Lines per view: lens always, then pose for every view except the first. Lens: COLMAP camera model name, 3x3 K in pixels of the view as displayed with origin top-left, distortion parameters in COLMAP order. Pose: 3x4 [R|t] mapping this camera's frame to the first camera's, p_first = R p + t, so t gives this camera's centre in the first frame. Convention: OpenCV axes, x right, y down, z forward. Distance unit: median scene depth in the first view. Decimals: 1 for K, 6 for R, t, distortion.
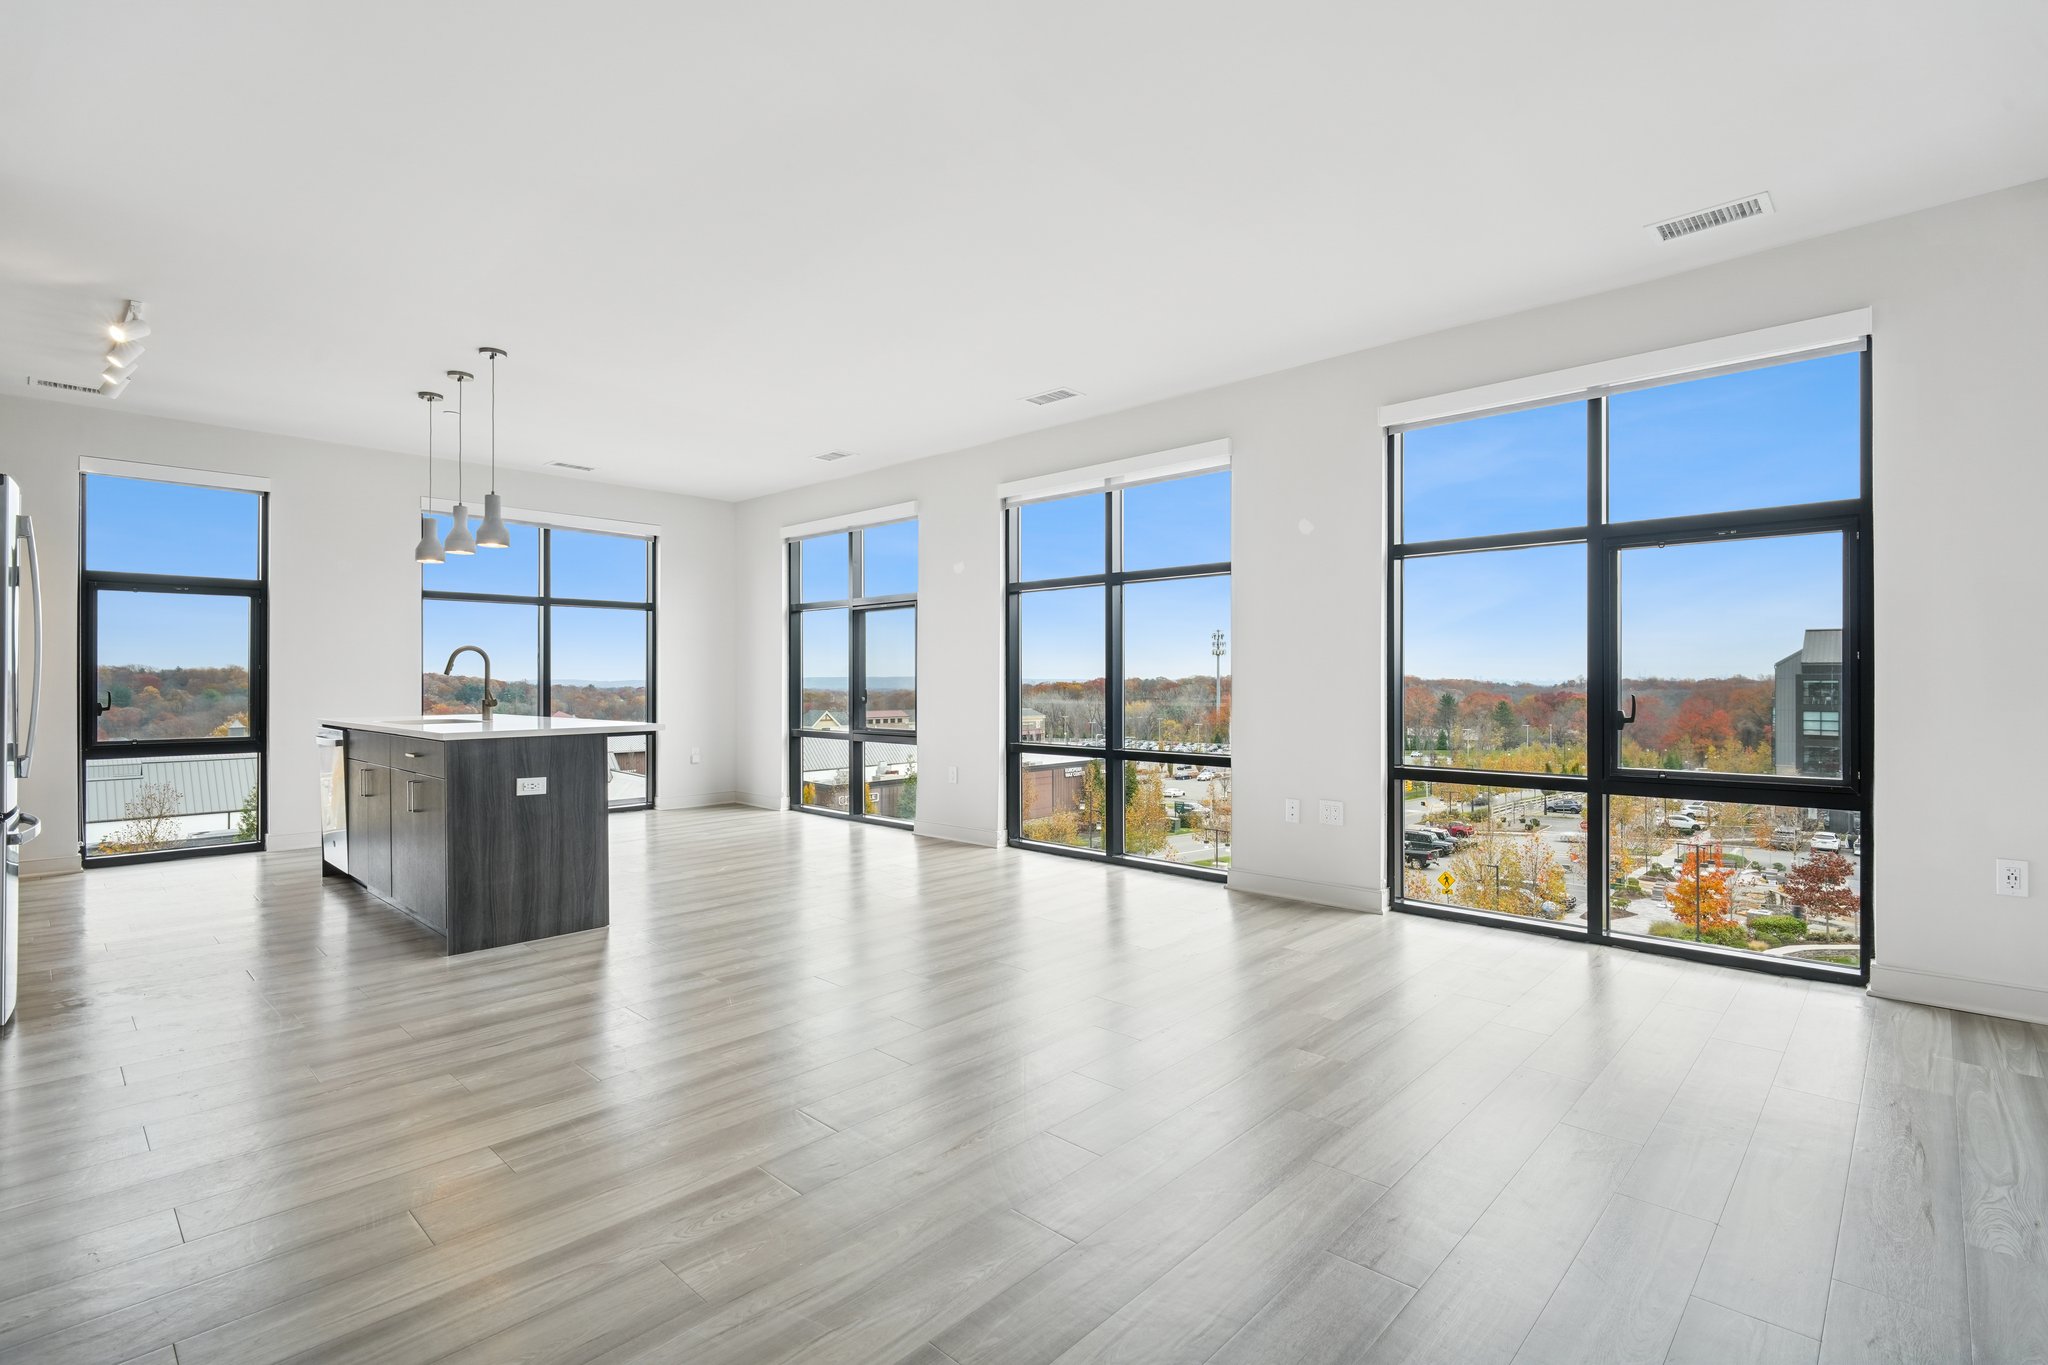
lens RADIAL K [[958.0, 0, 1027.8], [0, 958.0, 682.4], [0, 0, 1]] dist [0.004341, 0.000675]
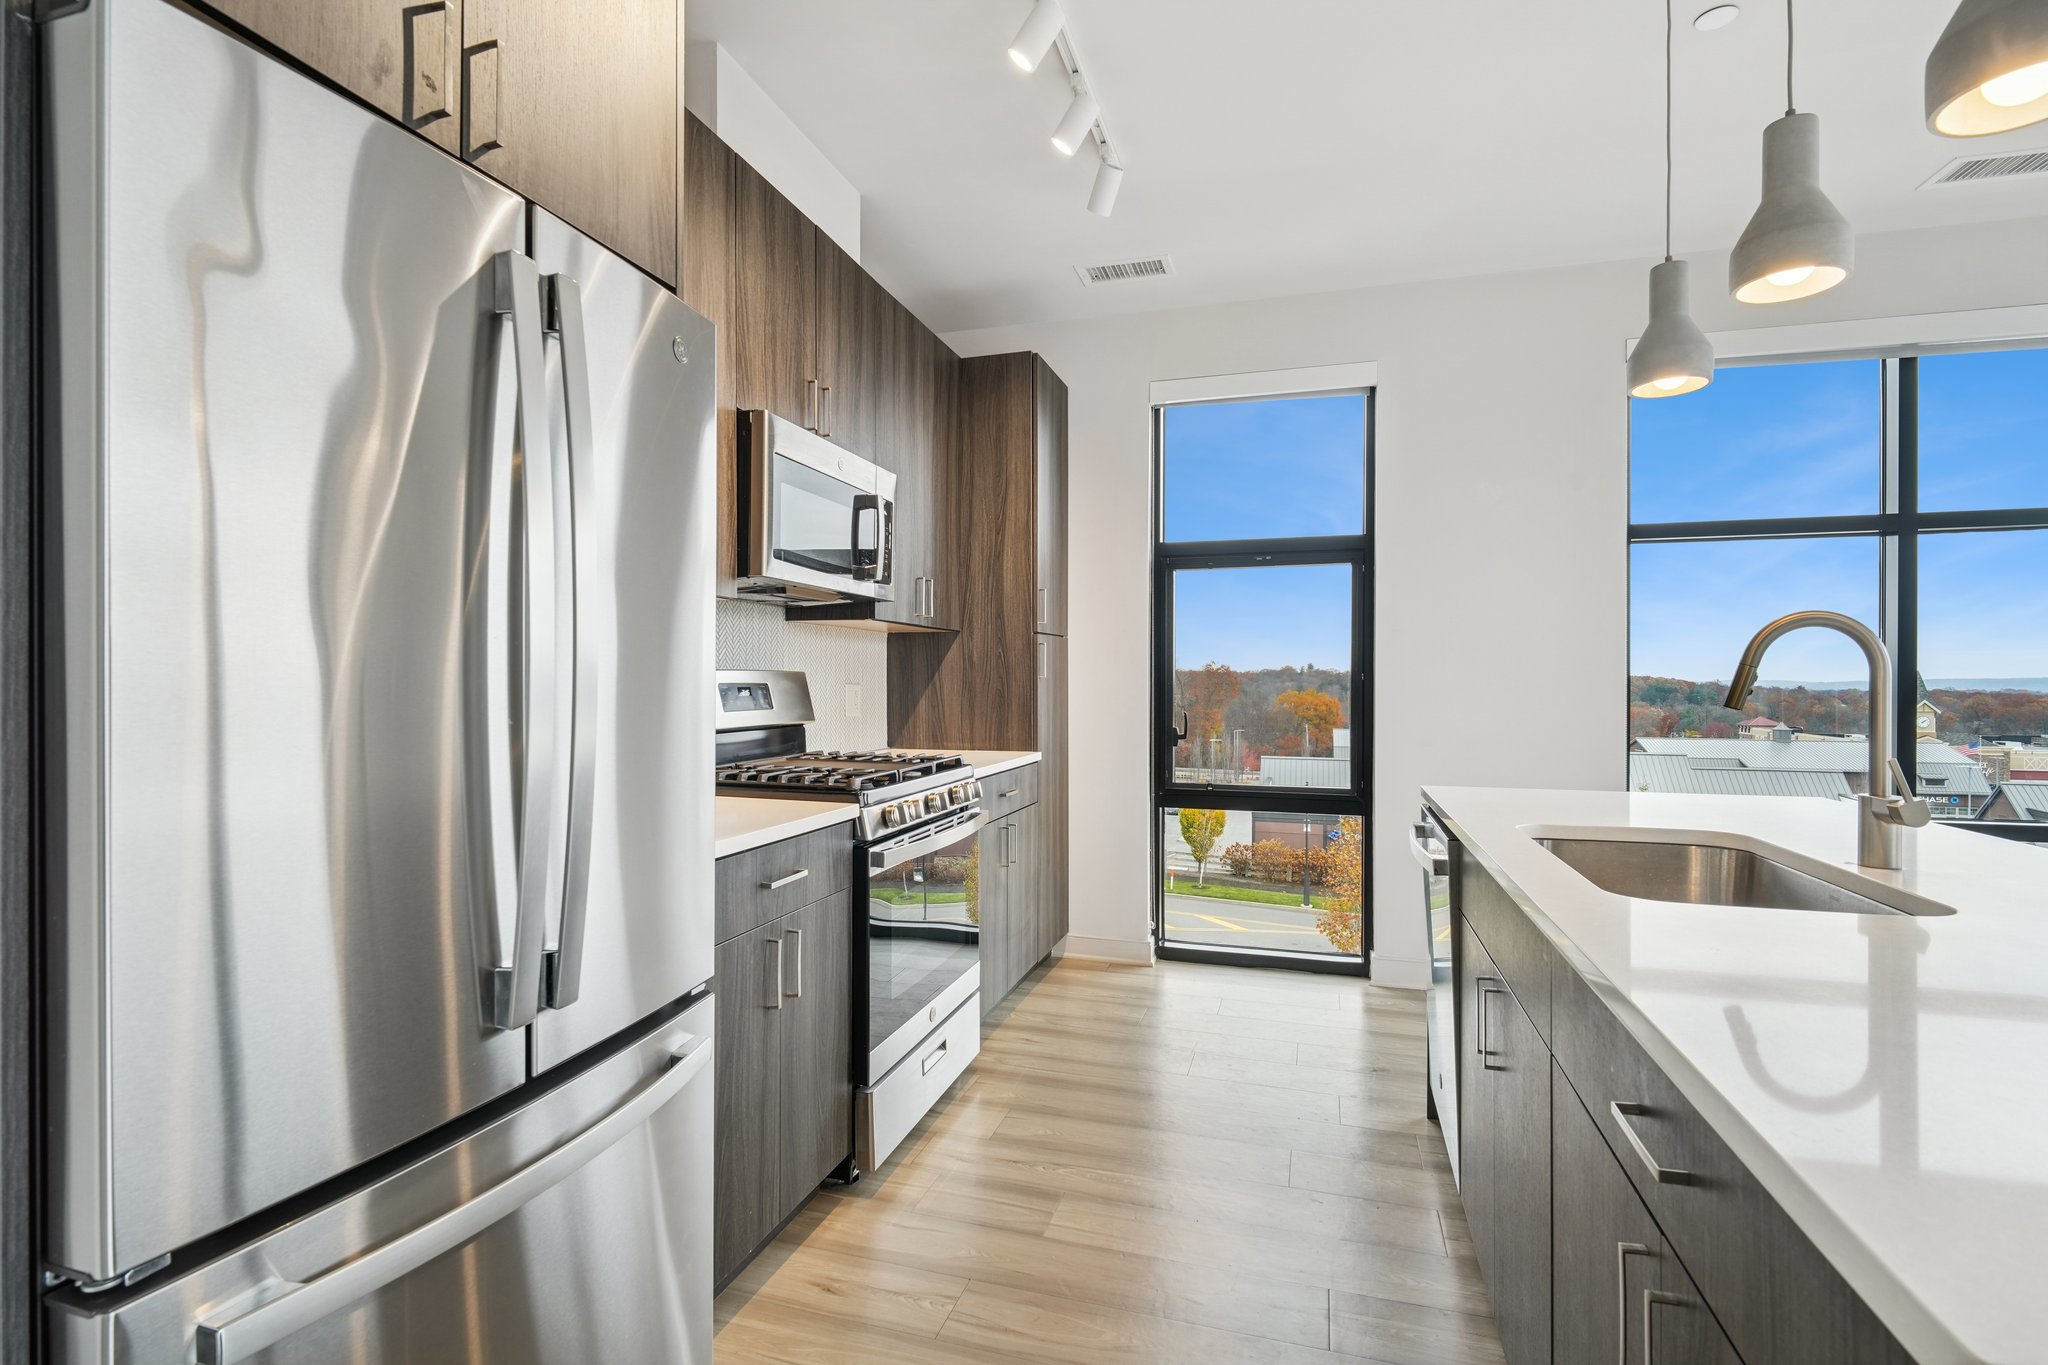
lens RADIAL K [[948.1, 0, 1026.3], [0, 948.1, 676.9], [0, 0, 1]] dist [0.000737, -0.000347]
pose [[0.446202, 0.000078, -0.894932, -0.416193], [-0.004730, 0.999986, -0.002271, -0.015309], [0.894920, 0.005246, 0.446197, 0.632924]]
